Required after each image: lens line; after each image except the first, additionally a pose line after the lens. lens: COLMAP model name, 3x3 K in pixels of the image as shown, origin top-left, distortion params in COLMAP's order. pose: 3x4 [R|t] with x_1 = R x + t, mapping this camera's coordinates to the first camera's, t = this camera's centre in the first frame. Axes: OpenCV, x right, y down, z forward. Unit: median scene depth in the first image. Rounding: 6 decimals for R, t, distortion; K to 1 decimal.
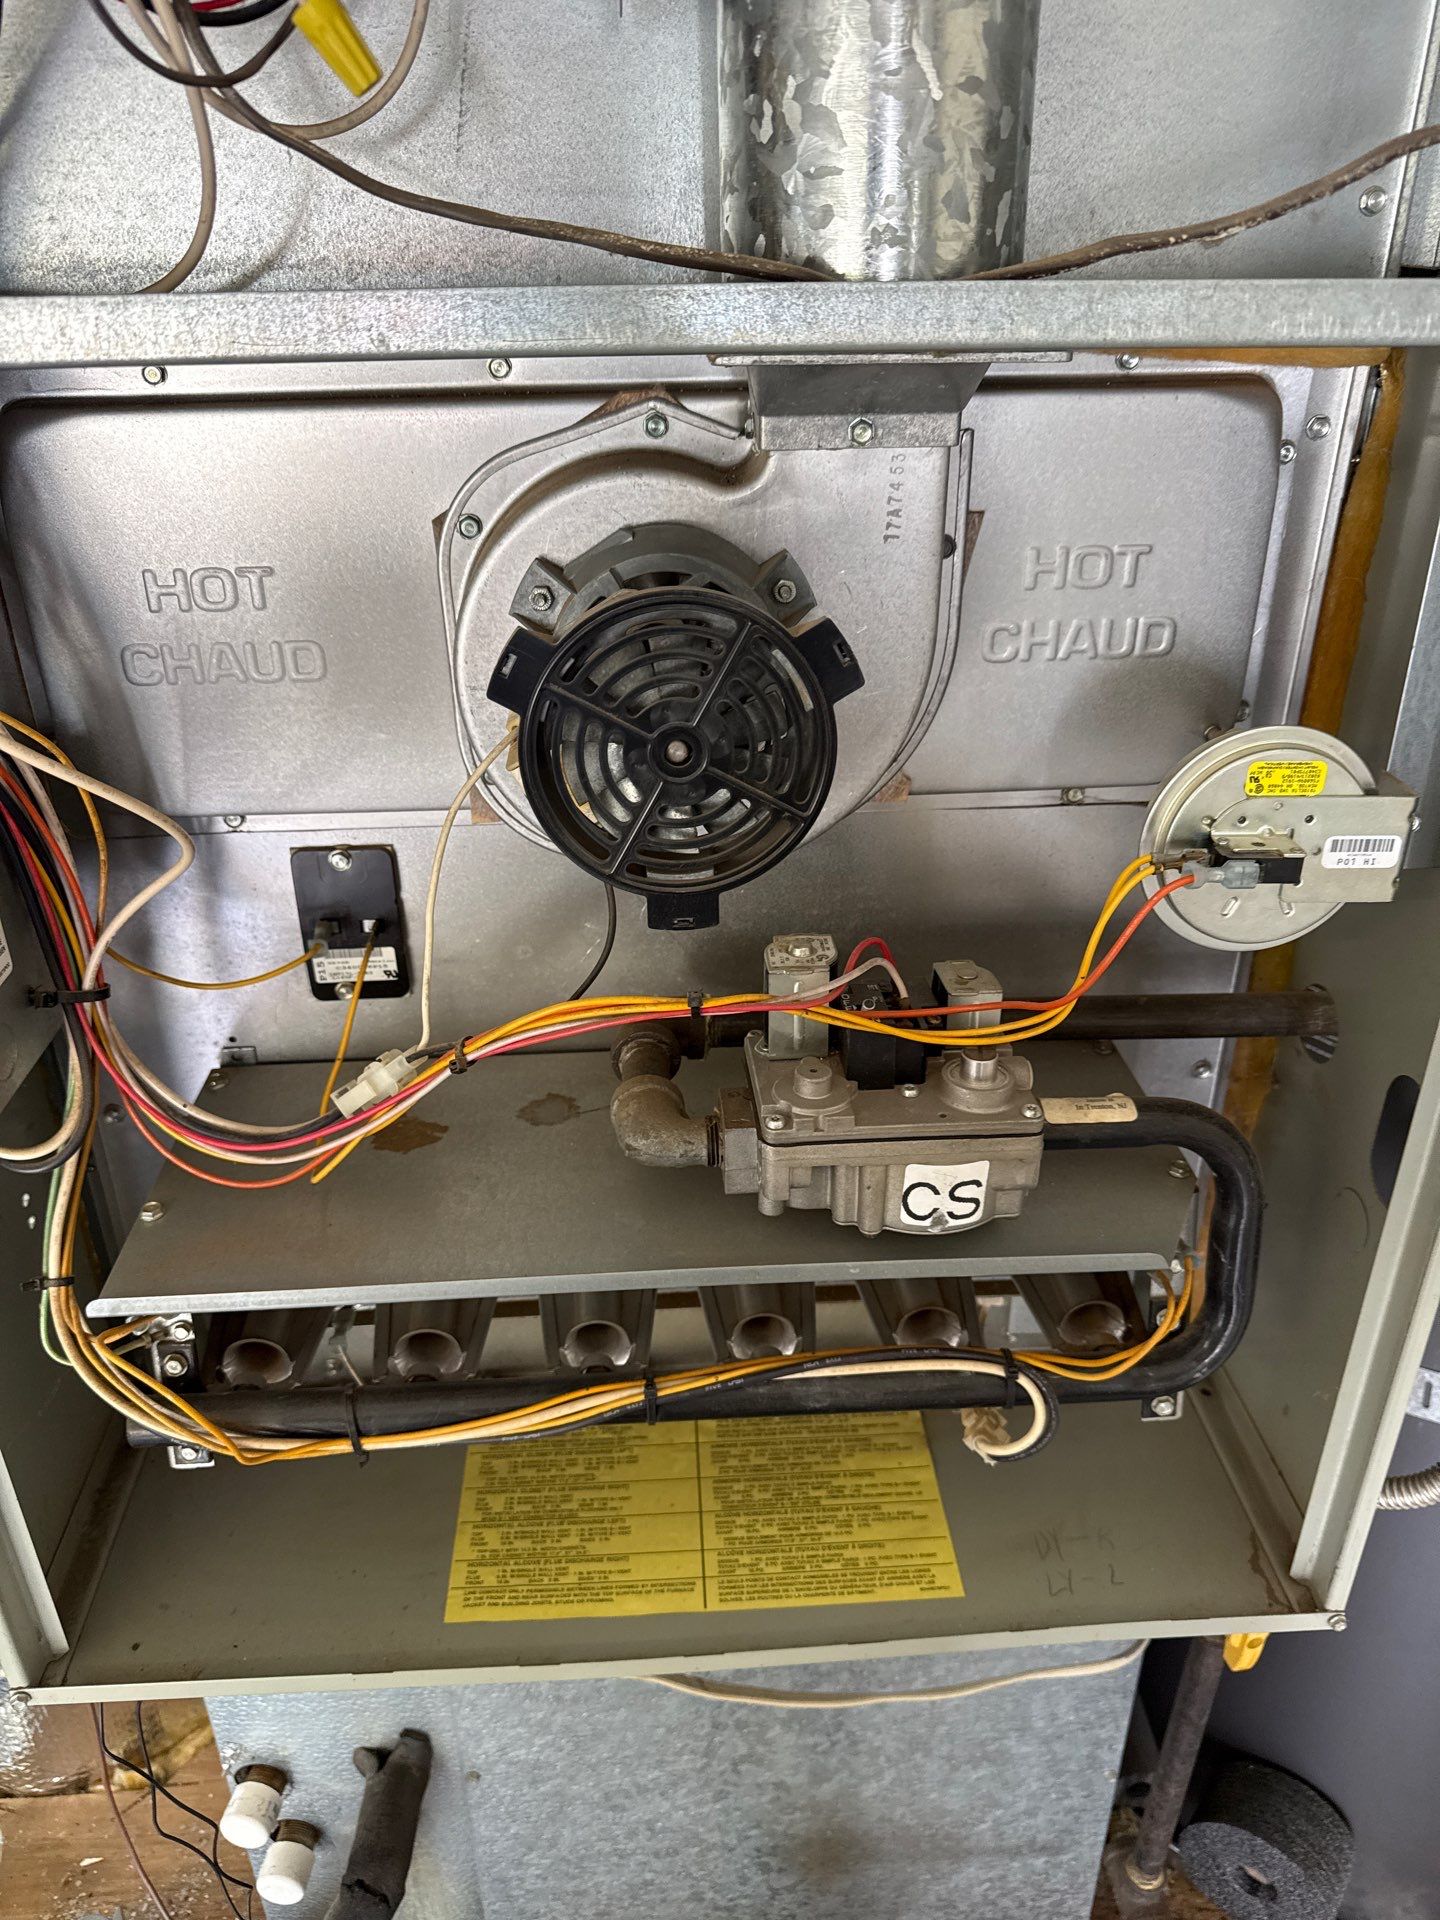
lens RADIAL K [[1400.1, 0, 709.9], [0, 1400.1, 967.6], [0, 0, 1]] dist [0.079062, -0.099979]
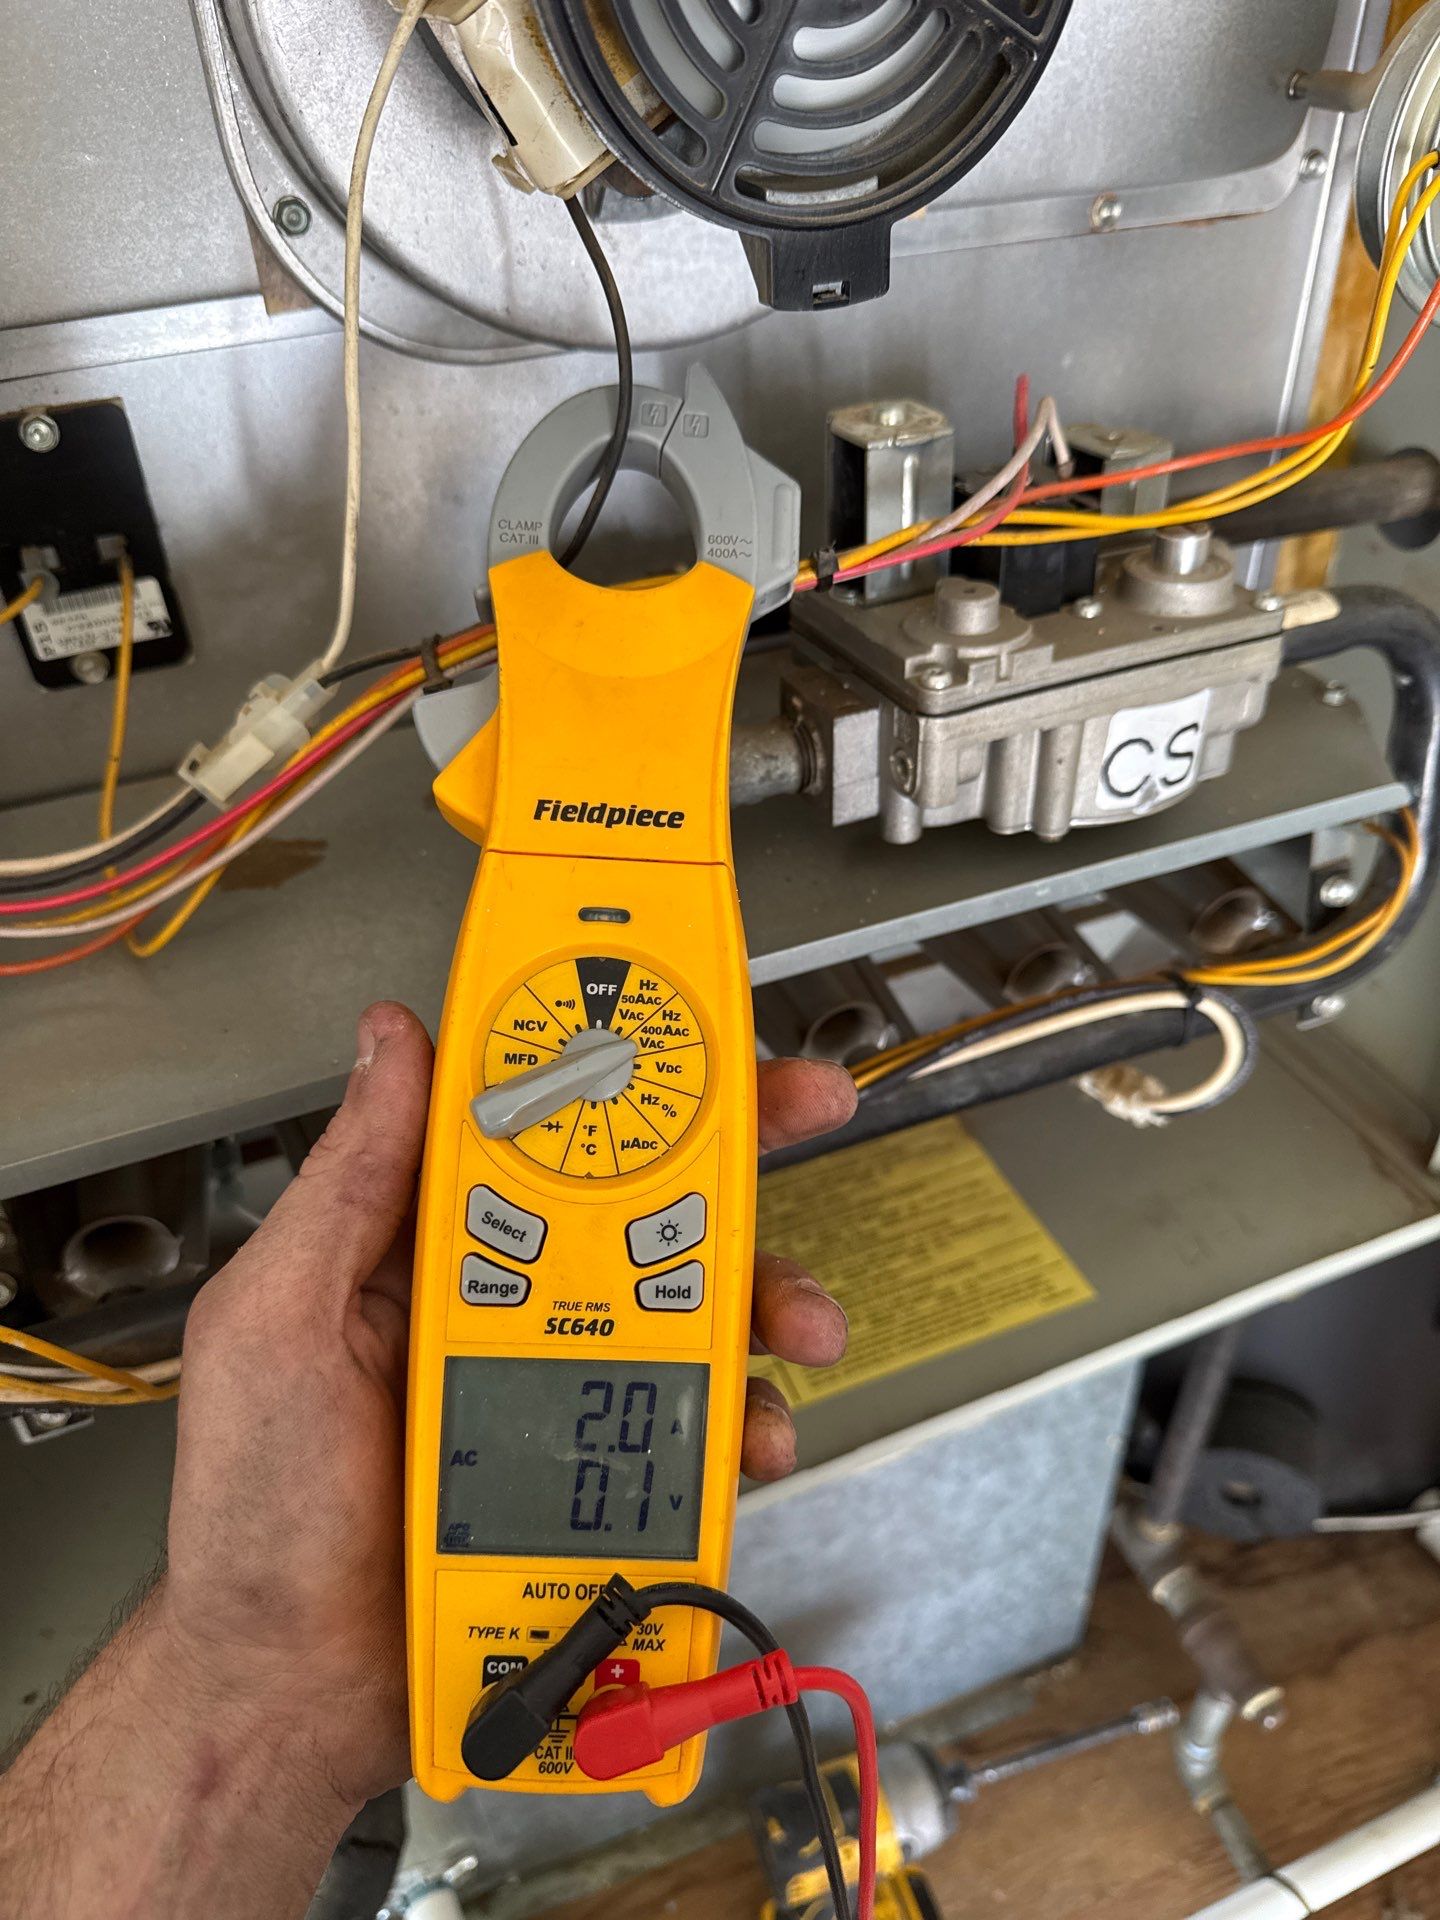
lens RADIAL K [[1400.1, 0, 709.9], [0, 1400.1, 967.6], [0, 0, 1]] dist [0.079062, -0.099979]
pose [[0.945764, -0.216299, 0.242374, -0.223336], [0.177083, 0.968772, 0.173555, 0.104033], [-0.272345, -0.121222, 0.954533, 0.387985]]
